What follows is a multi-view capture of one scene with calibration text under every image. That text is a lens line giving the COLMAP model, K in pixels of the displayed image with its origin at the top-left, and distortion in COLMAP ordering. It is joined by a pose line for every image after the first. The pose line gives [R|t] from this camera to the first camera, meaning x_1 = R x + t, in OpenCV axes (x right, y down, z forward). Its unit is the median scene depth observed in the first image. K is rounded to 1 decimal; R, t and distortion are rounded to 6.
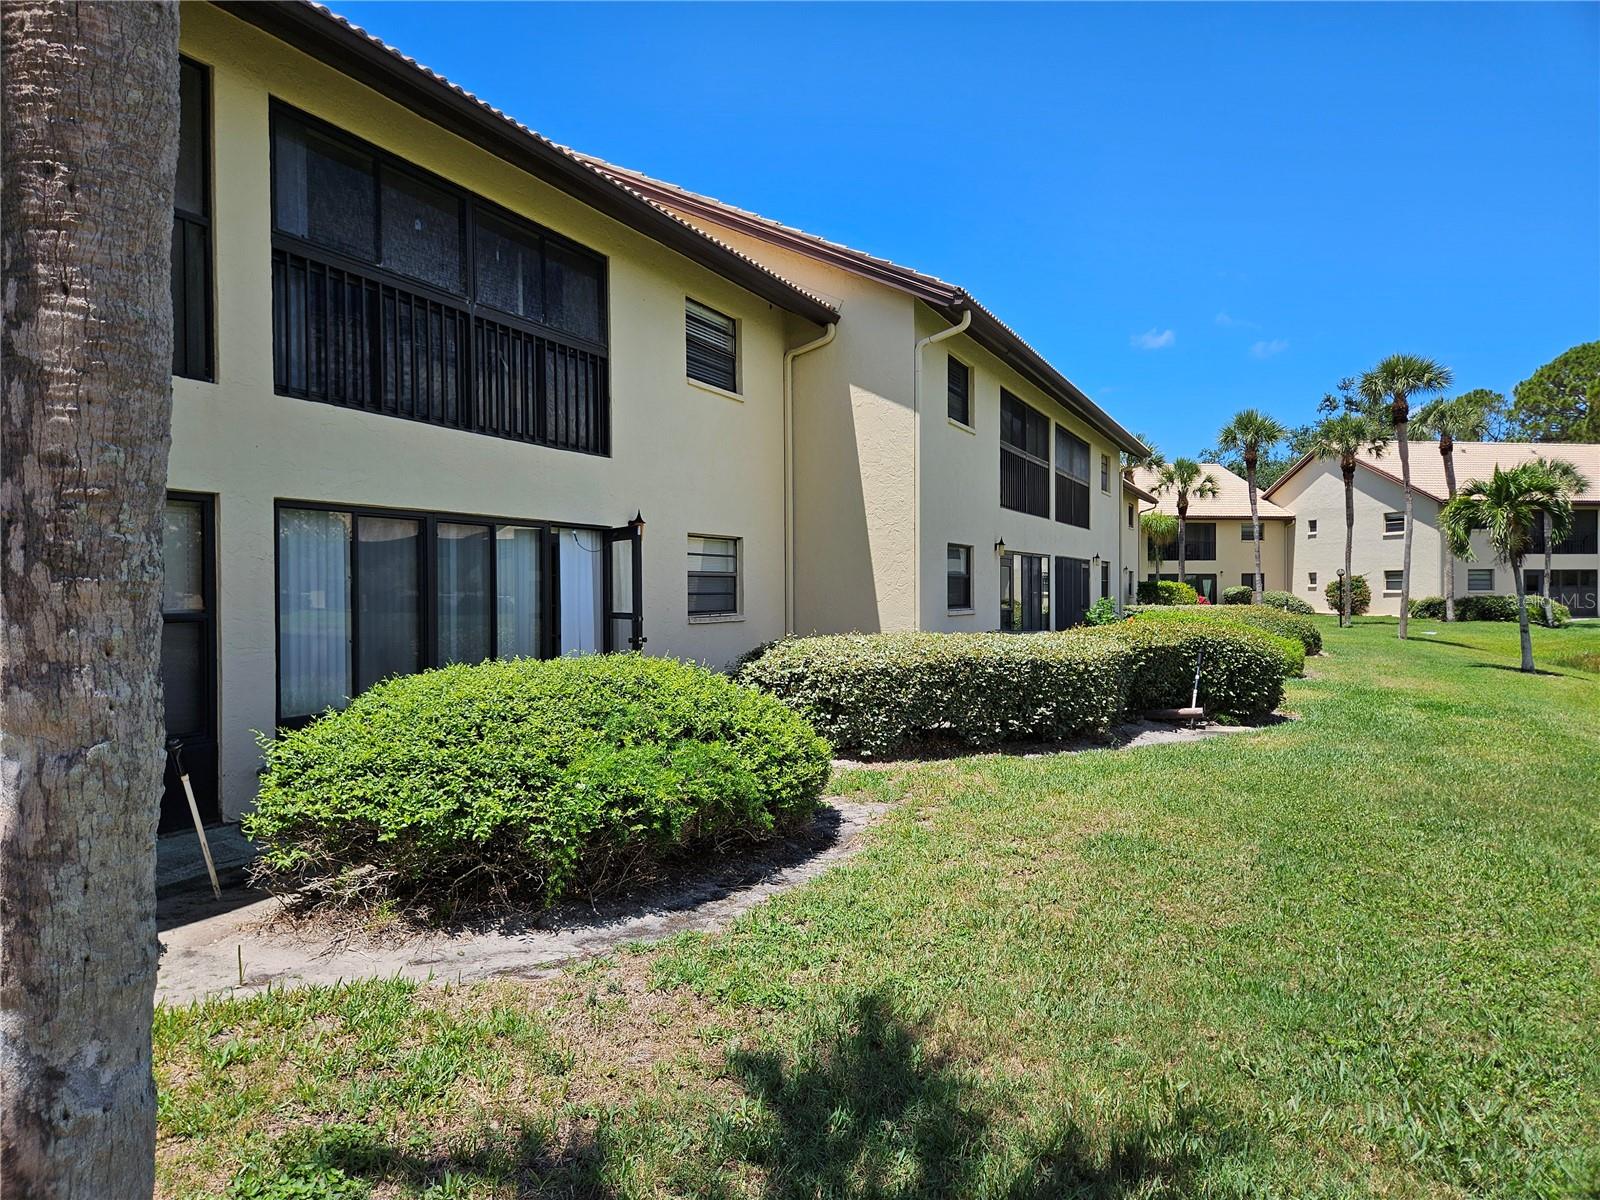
lens RADIAL K [[1099.1, 0, 800.0], [0, 1099.1, 600.0], [0, 0, 1]] dist [0.002343, -0.002756]
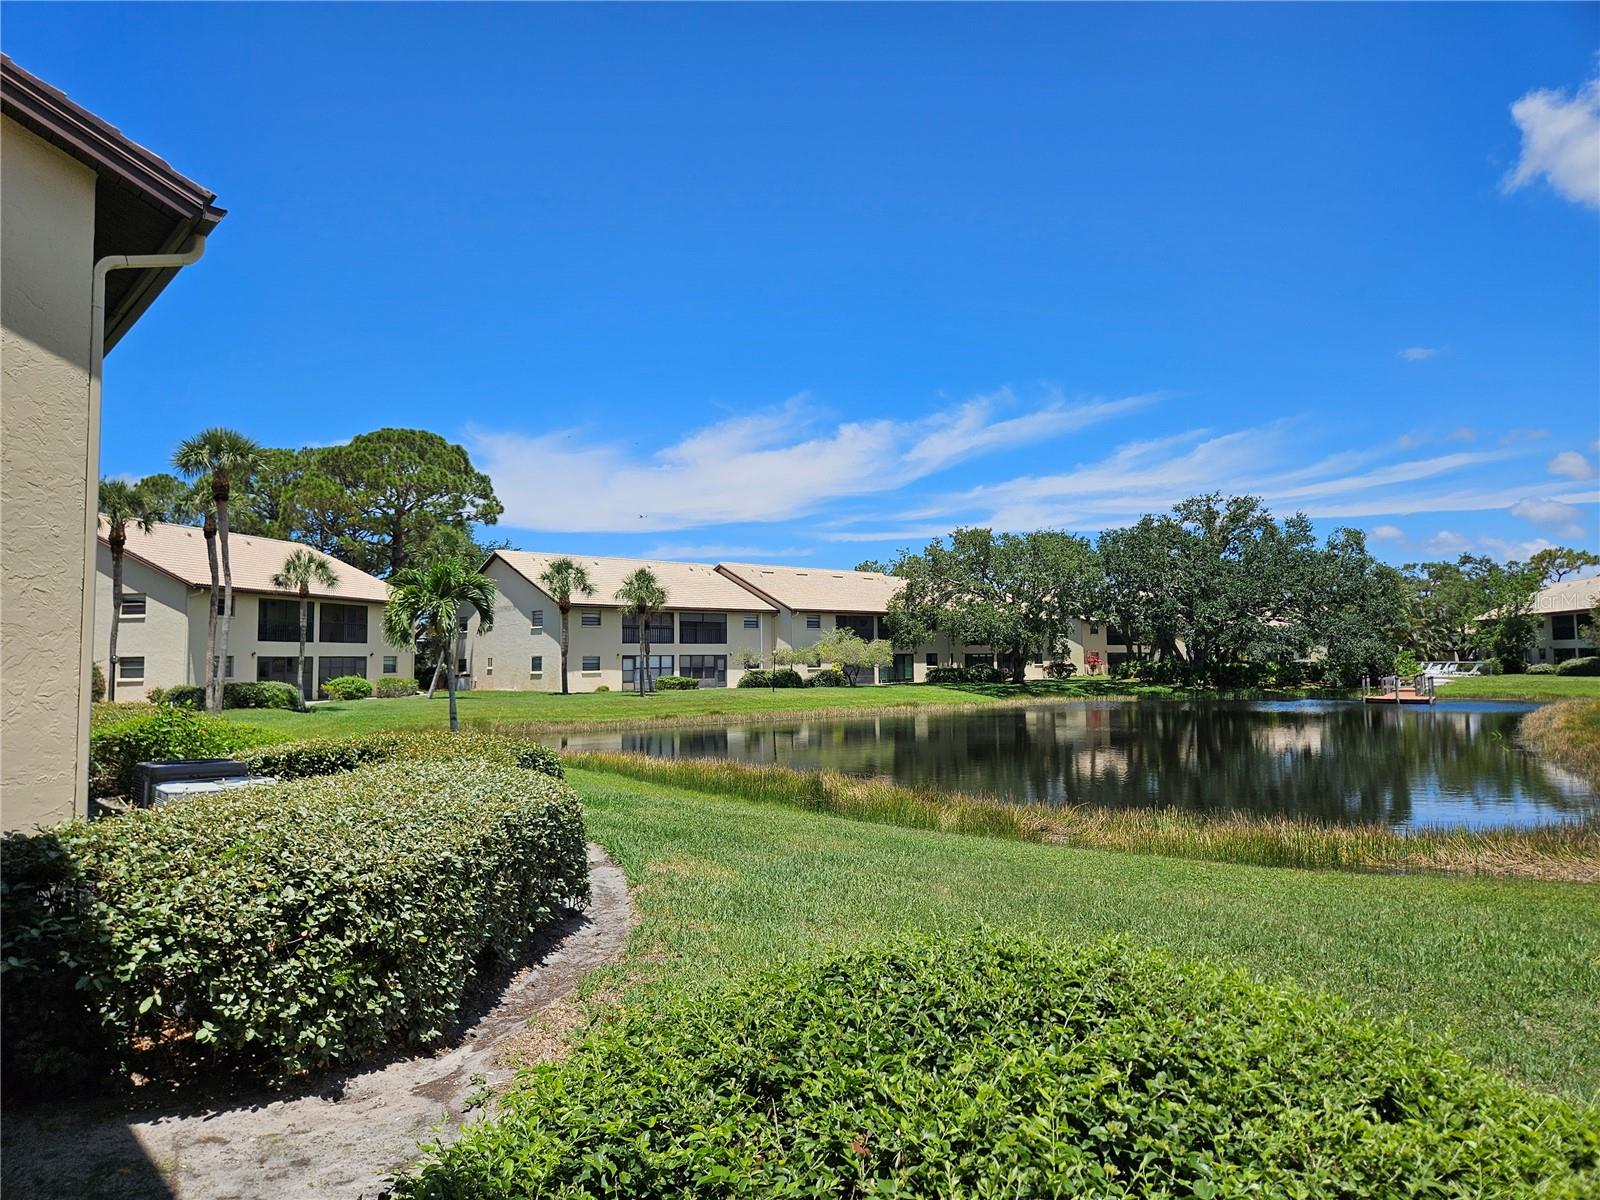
lens RADIAL K [[1063.9, 0, 800.9], [0, 1063.9, 580.4], [0, 0, 1]] dist [0.069141, -0.053774]
pose [[0.405023, 0.081598, 0.910658, -0.086074], [0.003642, 0.995858, -0.090852, -0.006007], [-0.914299, 0.040114, 0.403048, 0.160189]]
